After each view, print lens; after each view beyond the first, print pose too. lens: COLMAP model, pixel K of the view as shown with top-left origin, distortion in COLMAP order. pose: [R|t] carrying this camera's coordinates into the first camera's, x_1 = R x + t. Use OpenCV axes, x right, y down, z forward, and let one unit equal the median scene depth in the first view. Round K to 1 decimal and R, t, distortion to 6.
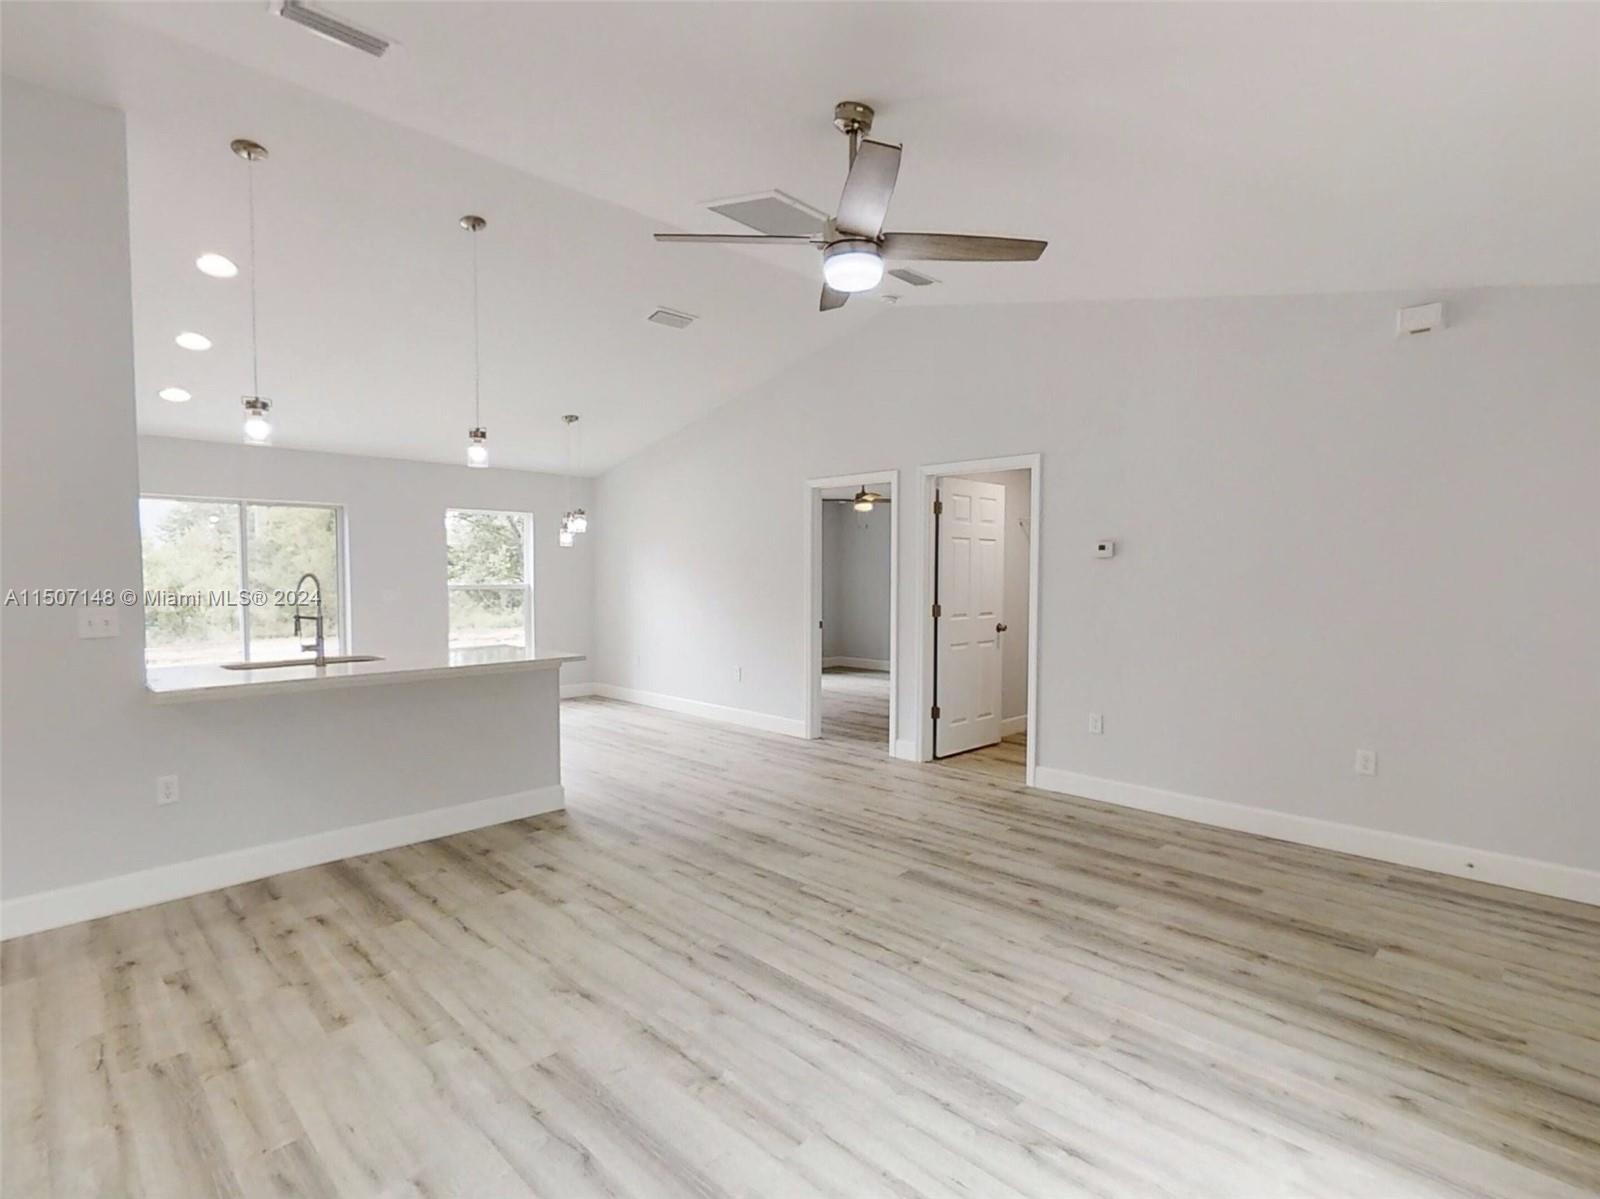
lens RADIAL K [[785.4, 0, 798.6], [0, 785.4, 603.0], [0, 0, 1]] dist [0.002021, 0.000807]
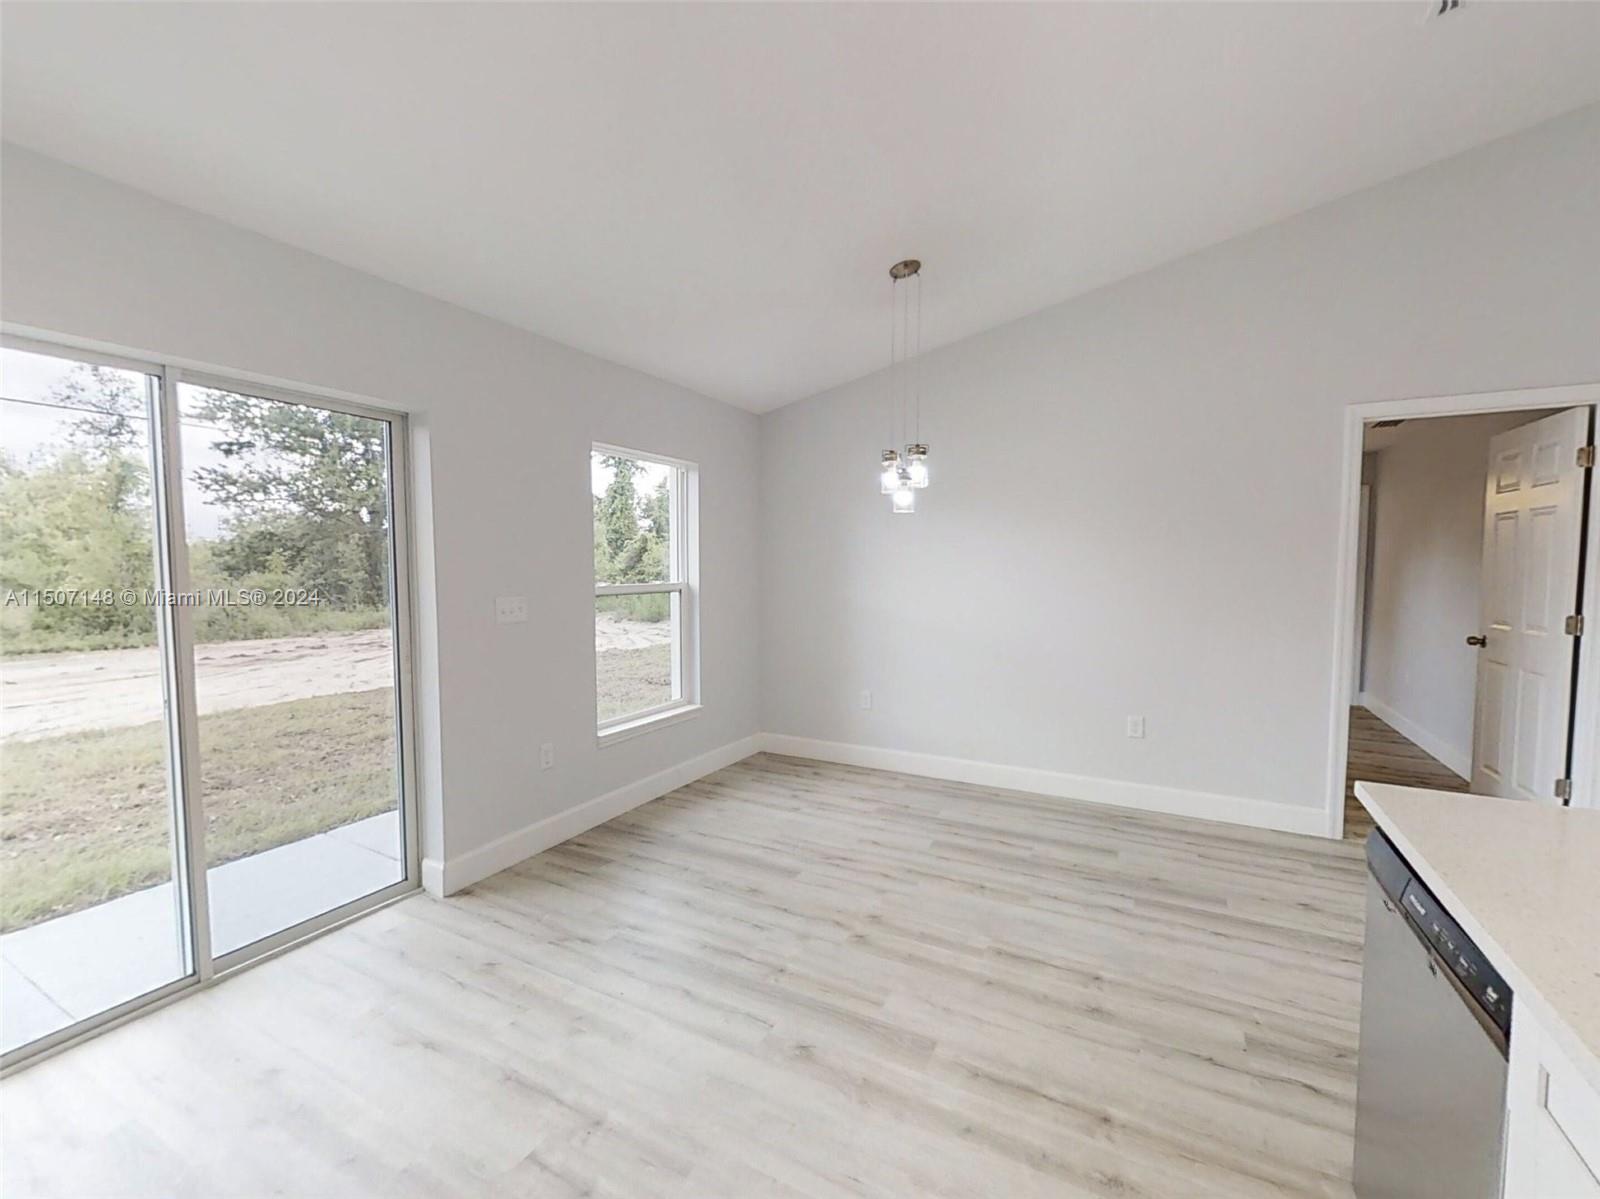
lens RADIAL K [[681.4, 0, 813.6], [0, 681.4, 604.9], [0, 0, 1]] dist [0.003019, -0.001254]
pose [[0.958138, -0.019377, 0.285649, -0.909205], [0.012947, 0.999619, 0.024381, -0.041282], [-0.286012, -0.019662, 0.958024, 1.084245]]
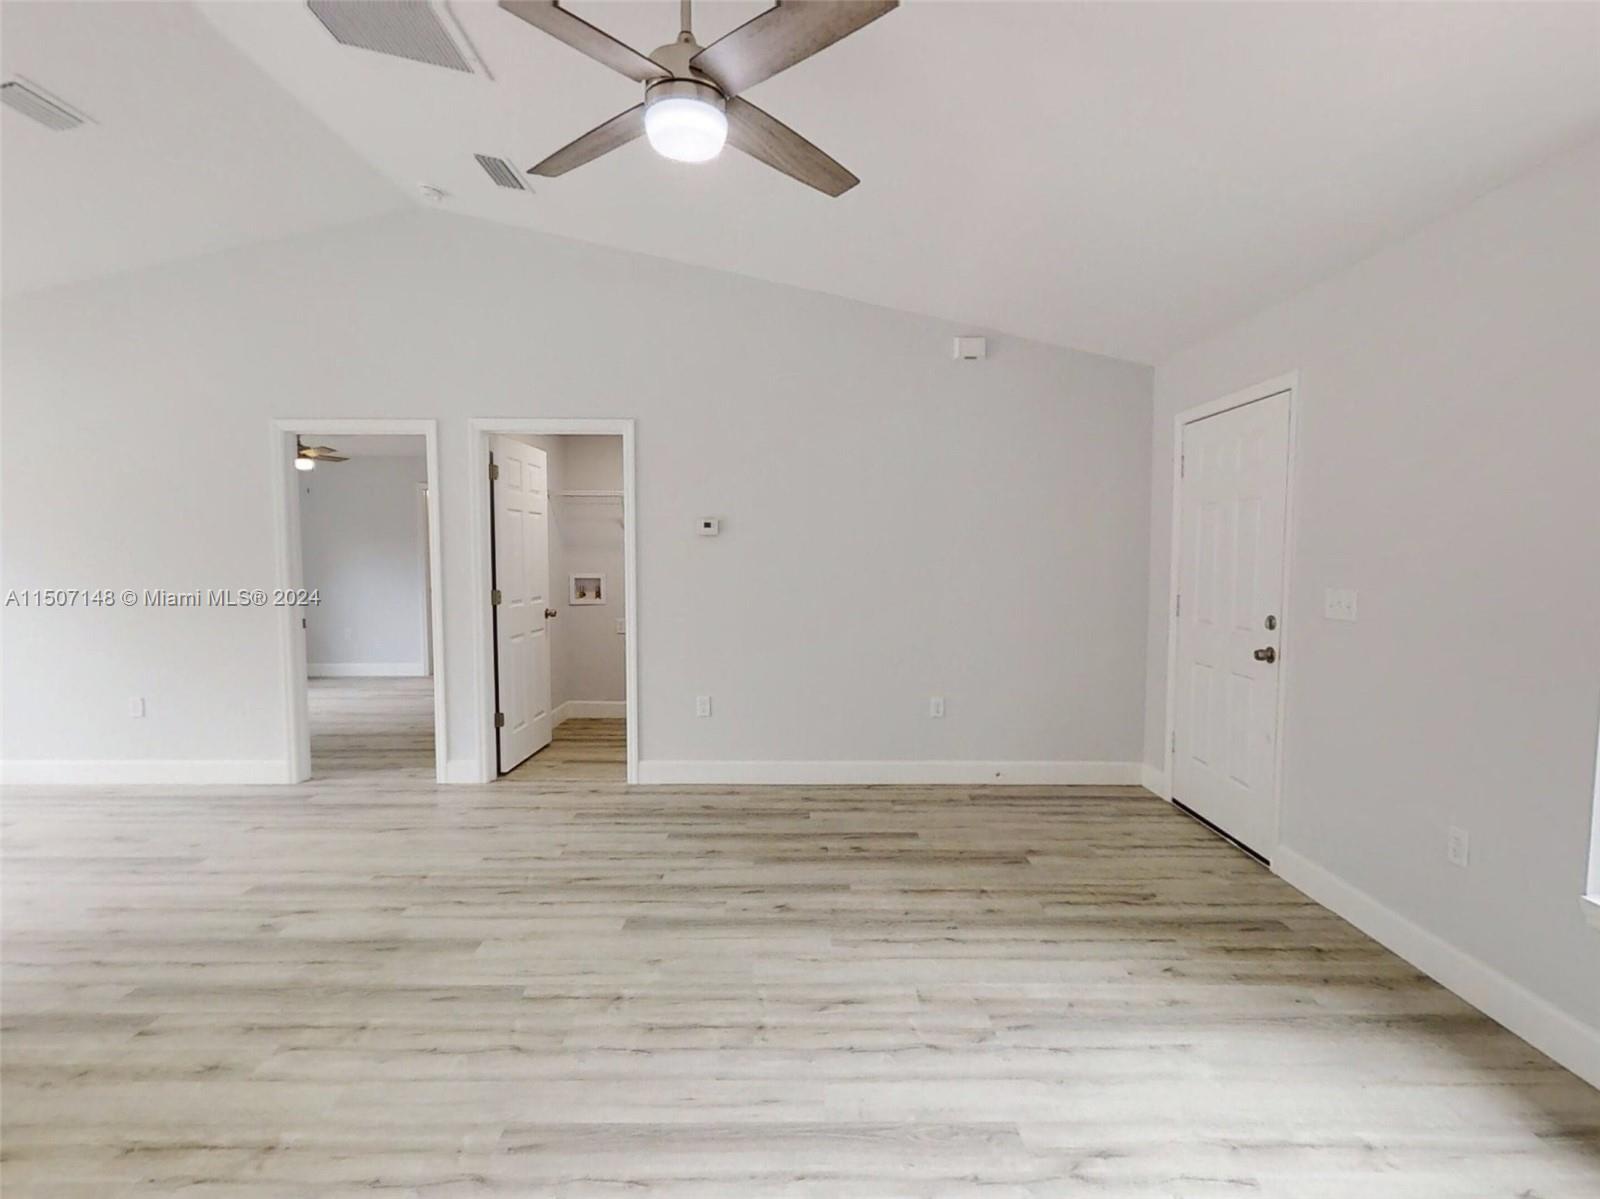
lens RADIAL K [[785.4, 0, 801.6], [0, 785.4, 601.7], [0, 0, 1]] dist [0.002021, 0.000807]
pose [[0.706958, -0.045361, 0.705800, -0.278750], [0.026627, 0.998941, 0.037530, -0.012221], [-0.706755, -0.007739, 0.707417, 0.289019]]
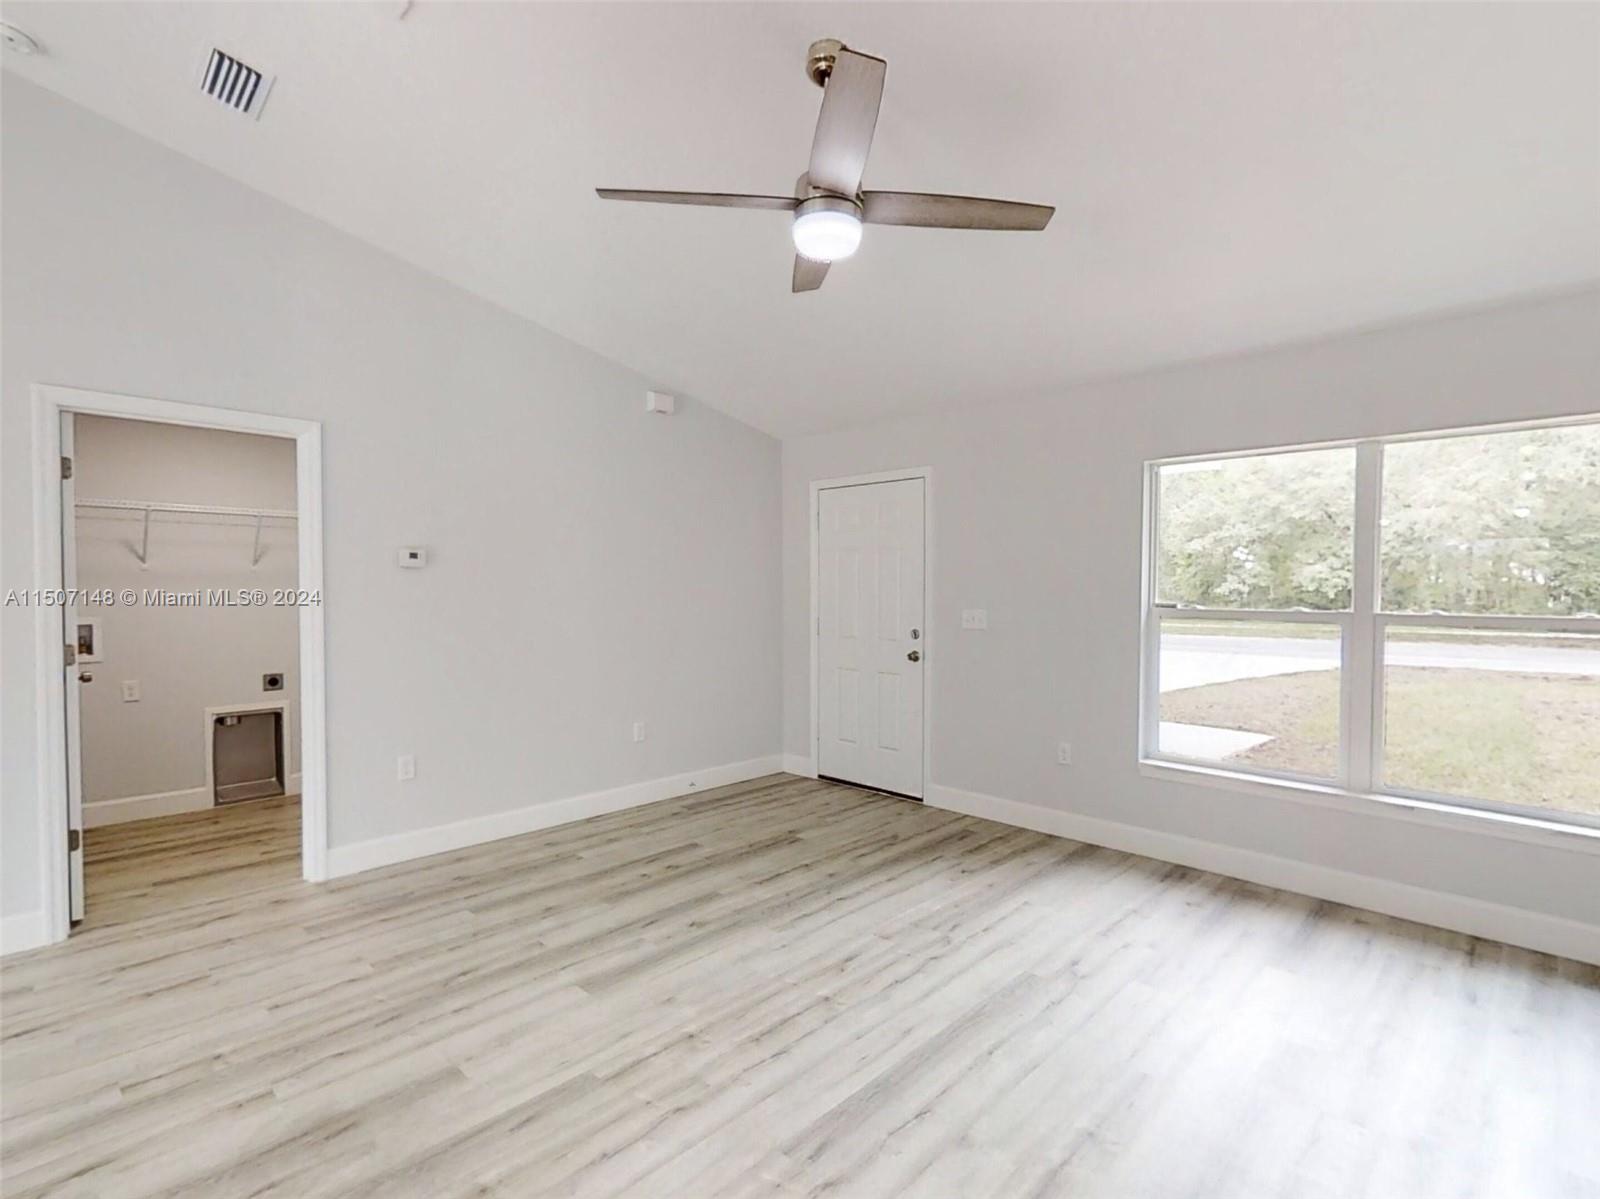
lens RADIAL K [[785.4, 0, 795.1], [0, 785.4, 599.3], [0, 0, 1]] dist [0.002021, 0.000807]
pose [[-0.006994, -0.017421, 0.999824, -0.576821], [0.038850, 0.999089, 0.017680, -0.029176], [-0.999221, 0.038967, -0.006311, 0.754723]]
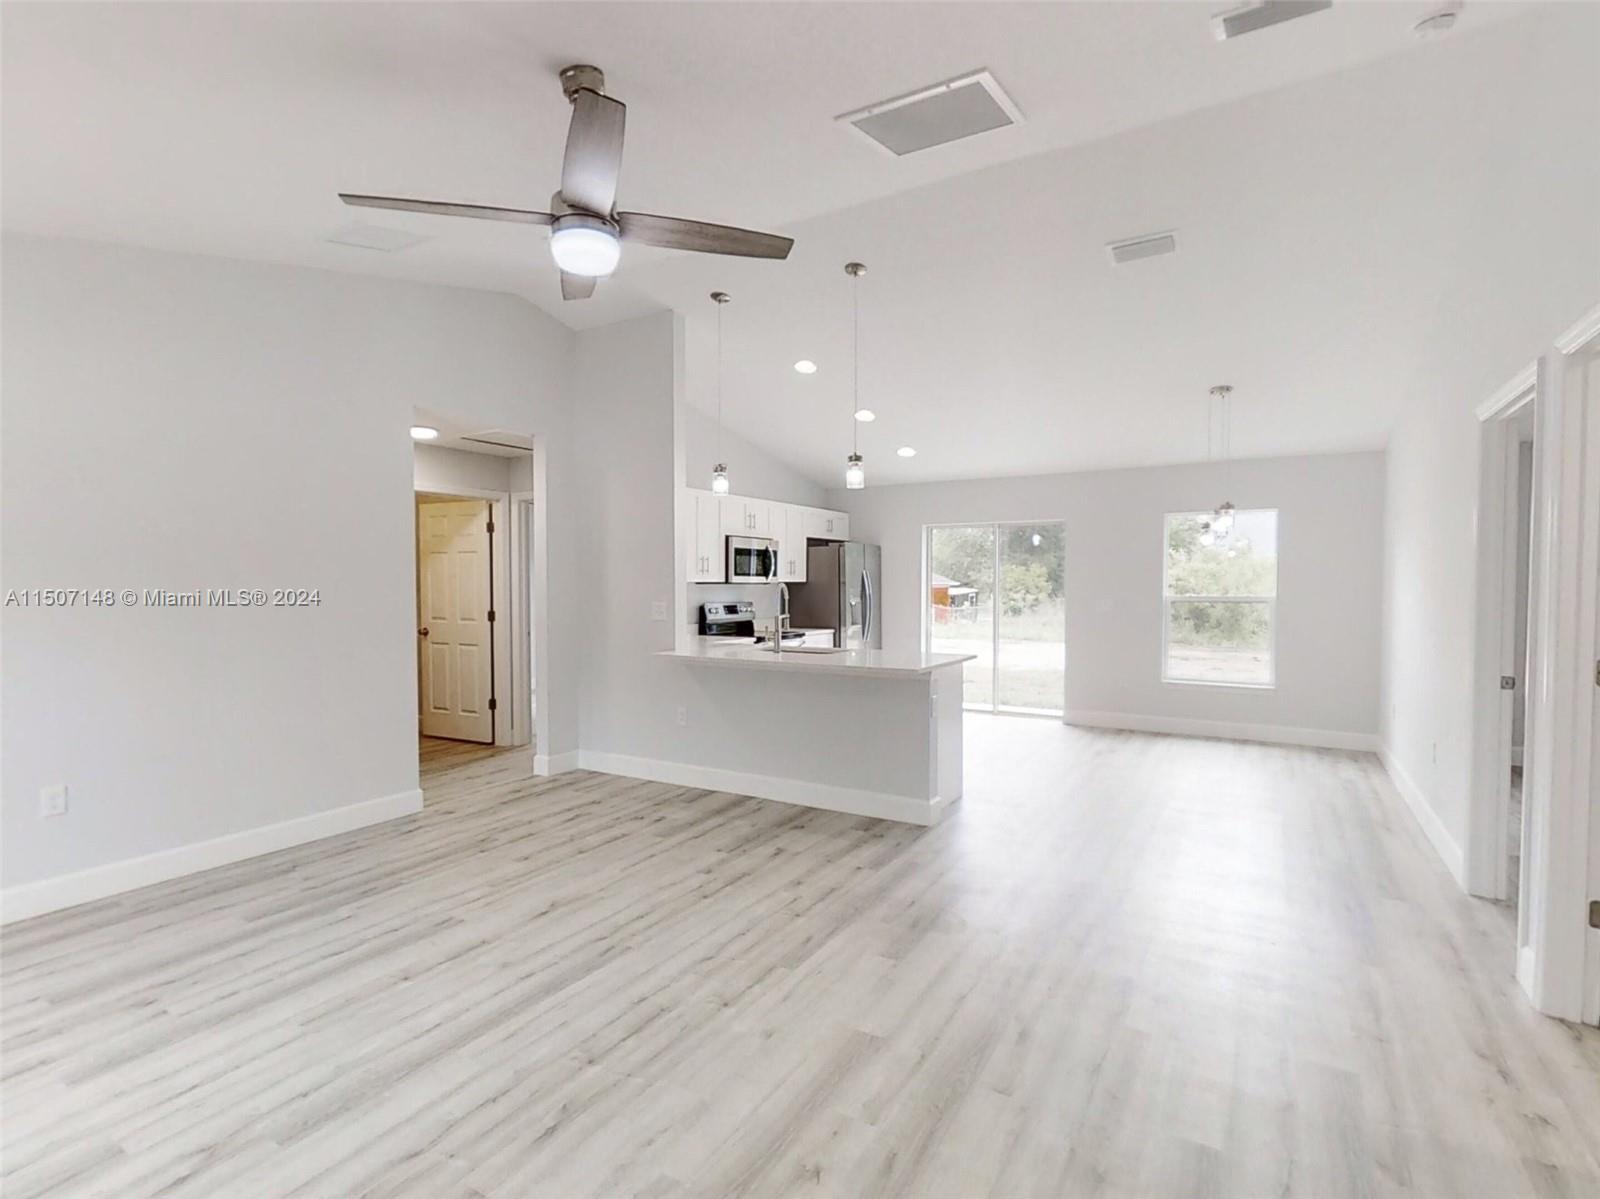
lens RADIAL K [[785.4, 0, 801.0], [0, 785.4, 601.1], [0, 0, 1]] dist [0.002021, 0.000807]
pose [[0.243836, 0.022701, -0.969551, 0.725542], [-0.035344, 0.999270, 0.014508, -0.029991], [0.969172, 0.030730, 0.244461, 0.734160]]
